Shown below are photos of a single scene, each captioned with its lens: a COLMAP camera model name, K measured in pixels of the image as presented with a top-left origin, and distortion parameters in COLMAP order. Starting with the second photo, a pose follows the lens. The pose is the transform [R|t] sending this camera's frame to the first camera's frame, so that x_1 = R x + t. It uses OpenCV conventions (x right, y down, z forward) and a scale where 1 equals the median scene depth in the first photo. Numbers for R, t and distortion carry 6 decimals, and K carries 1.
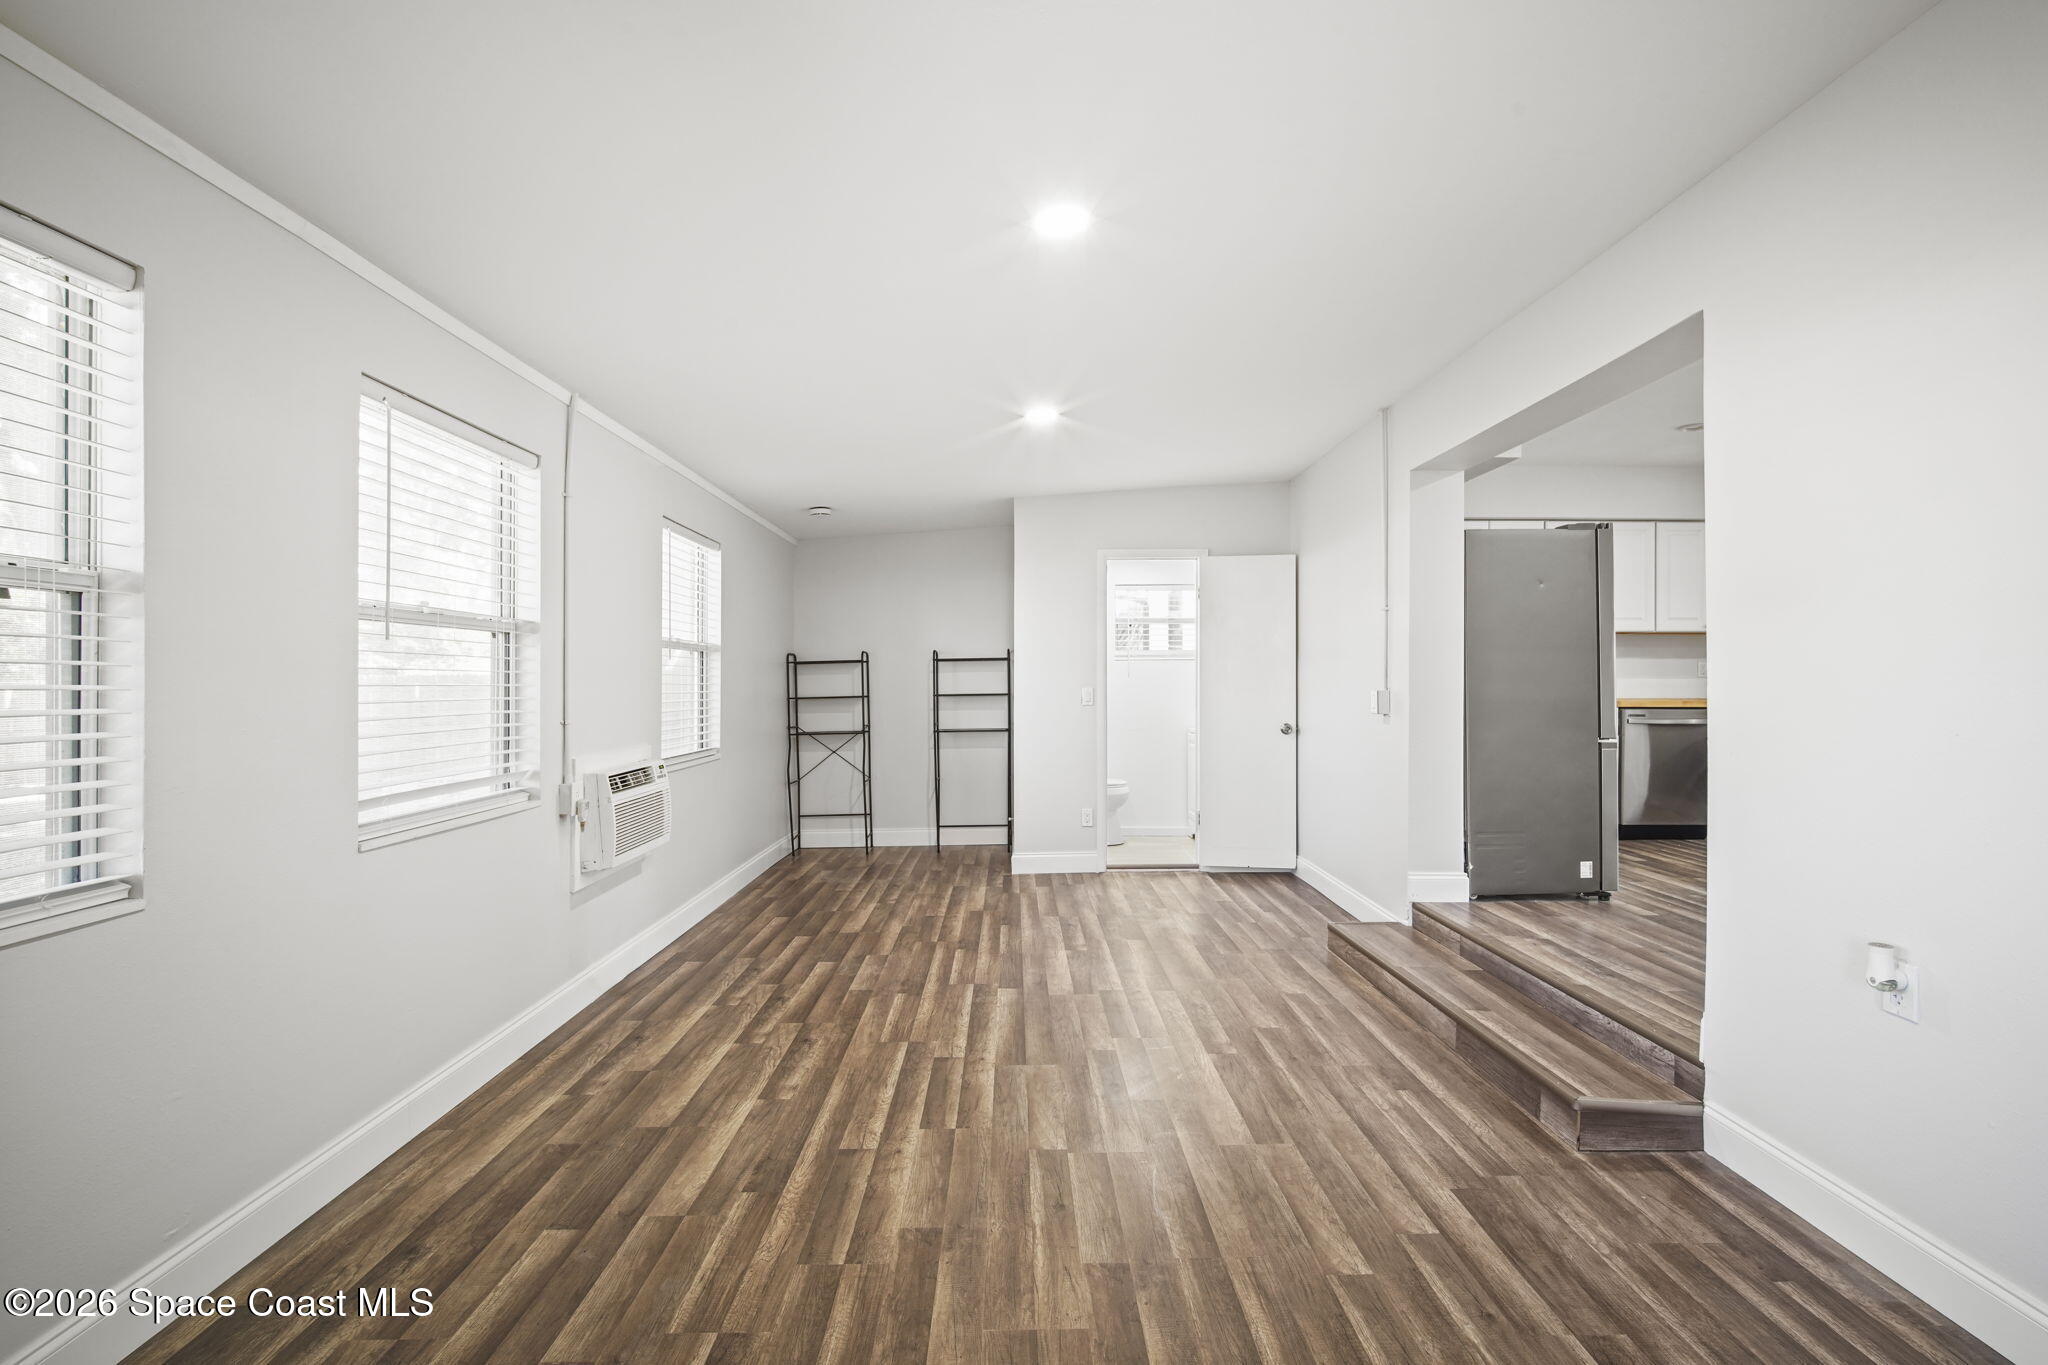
lens RADIAL K [[896.5, 0, 1020.3], [0, 896.5, 683.5], [0, 0, 1]] dist [-0.017505, 0.005567]
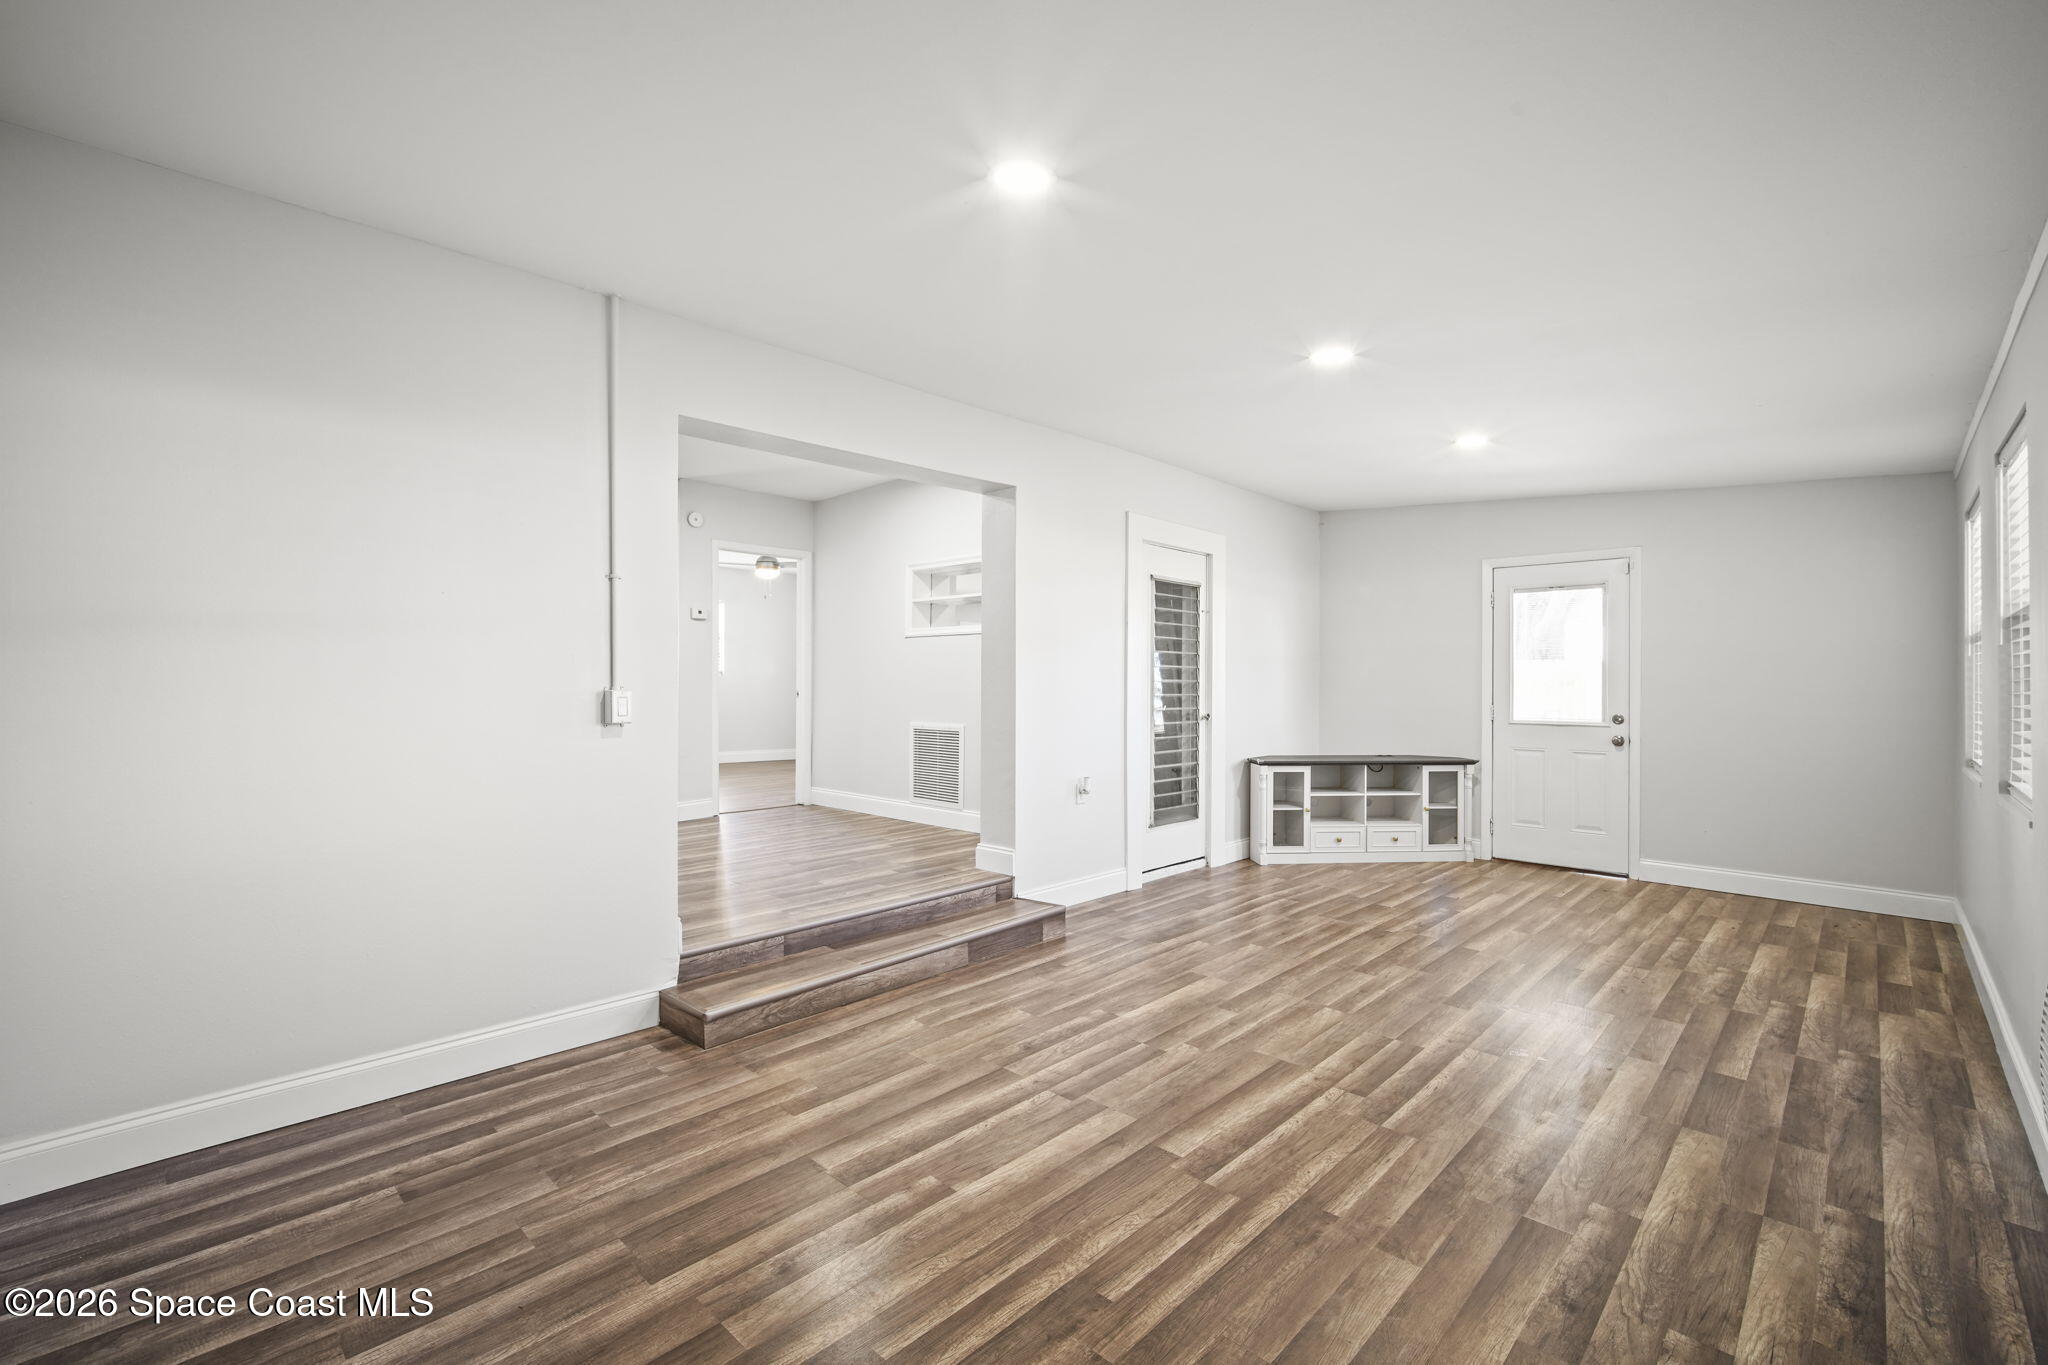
lens RADIAL K [[896.5, 0, 1020.3], [0, 896.5, 683.5], [0, 0, 1]] dist [-0.017505, 0.005567]
pose [[-0.714166, -0.001070, 0.699976, -0.456773], [0.002420, 0.999989, 0.003998, 0.001066], [-0.699972, 0.004549, -0.714156, 1.810904]]
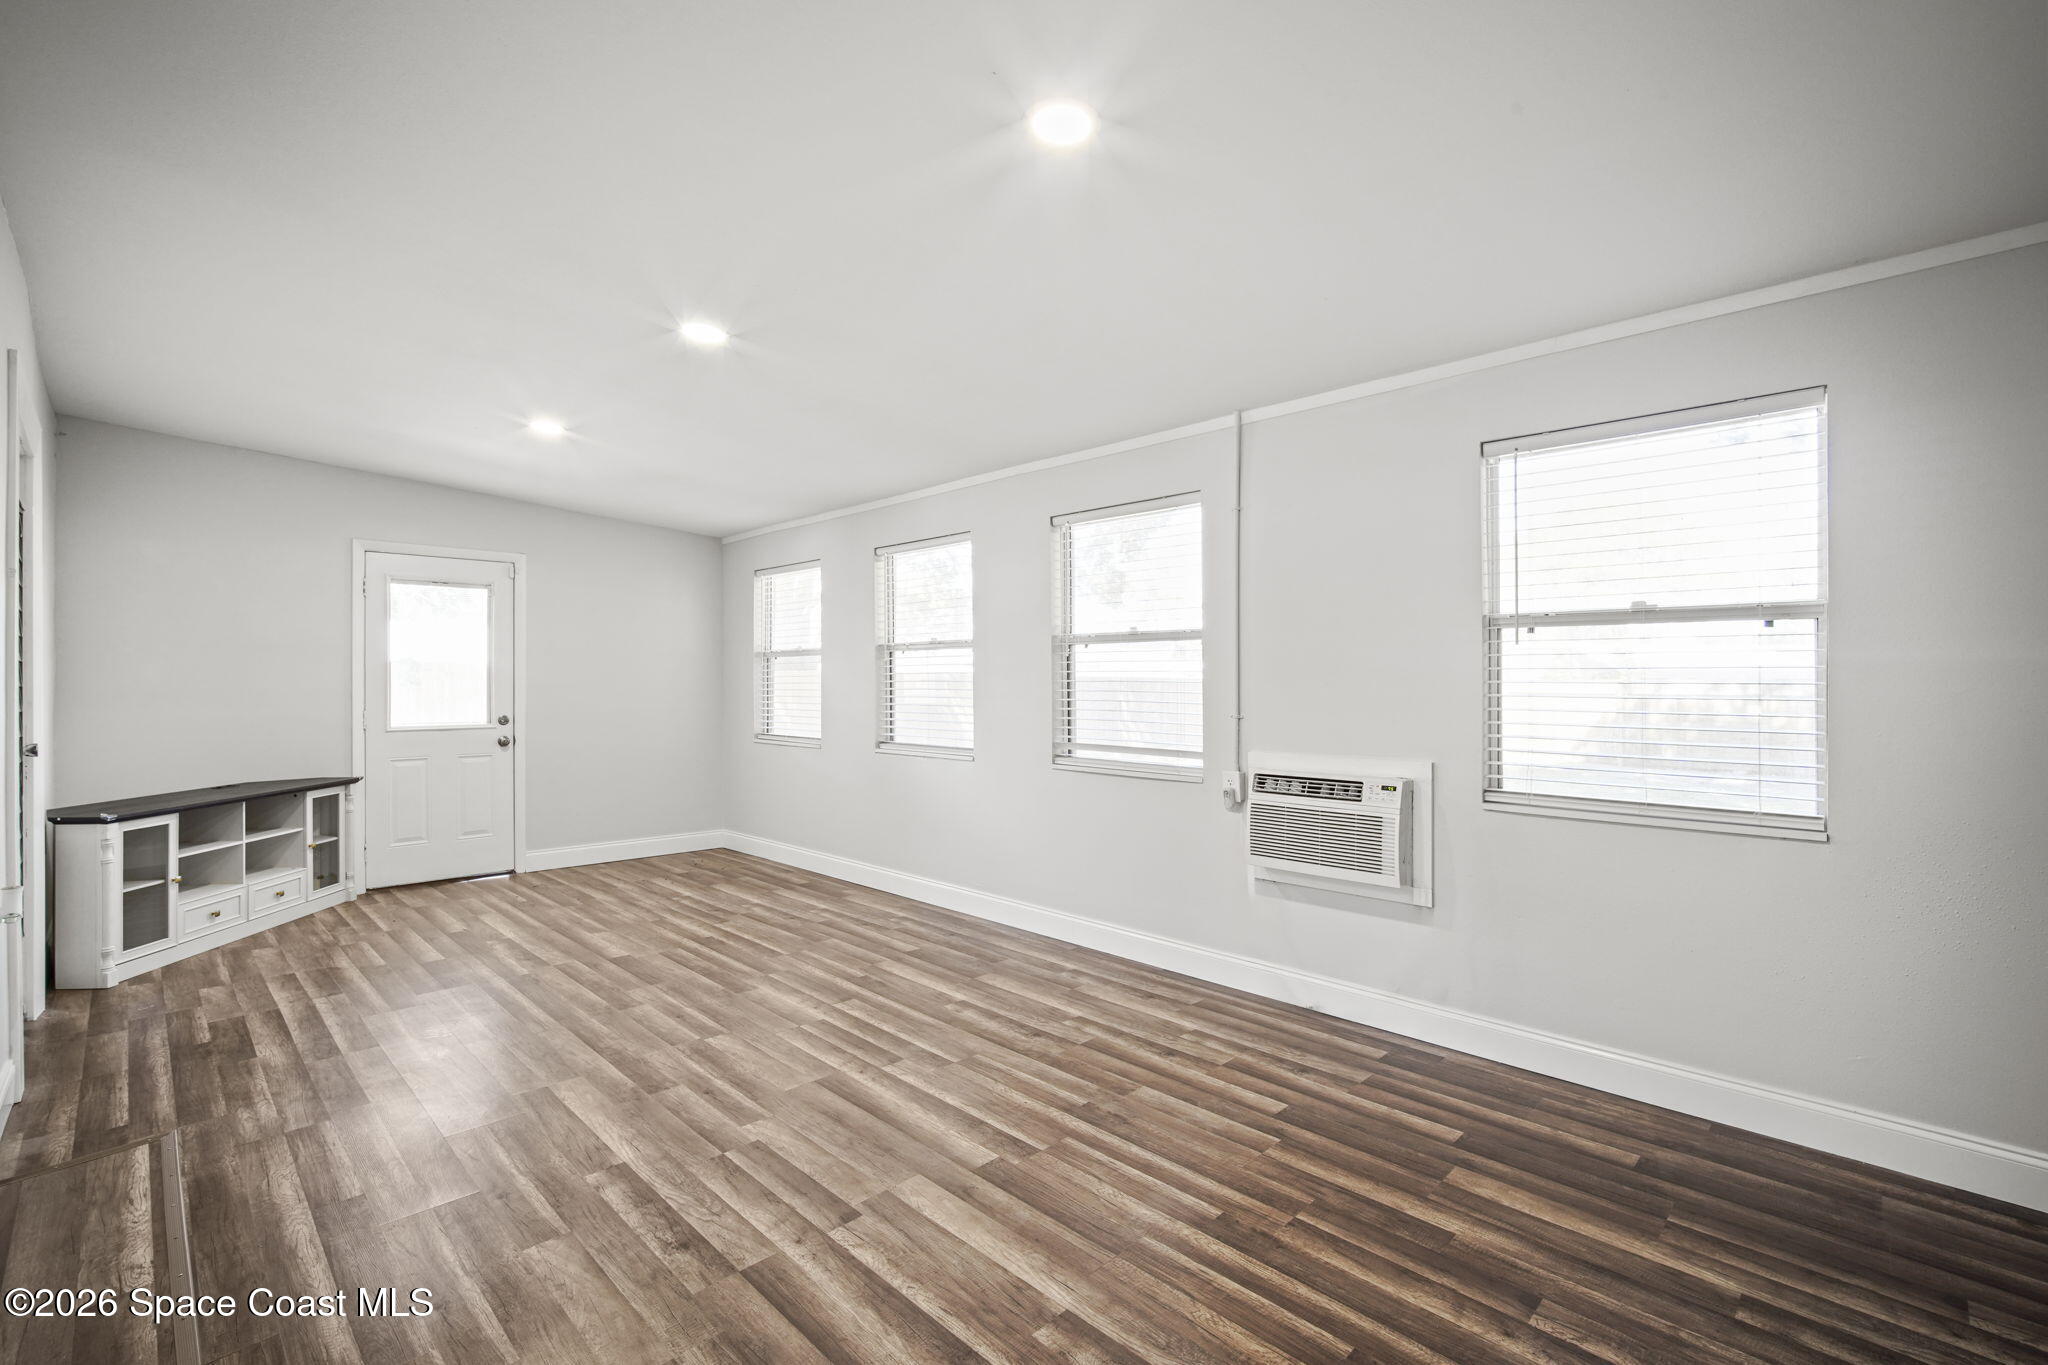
lens RADIAL K [[896.5, 0, 1020.3], [0, 896.5, 683.5], [0, 0, 1]] dist [-0.017505, 0.005567]
pose [[-0.711597, 0.005837, -0.702564, 0.489888], [0.000390, 0.999969, 0.007913, -0.006024], [0.702588, 0.005357, -0.711577, 1.733147]]
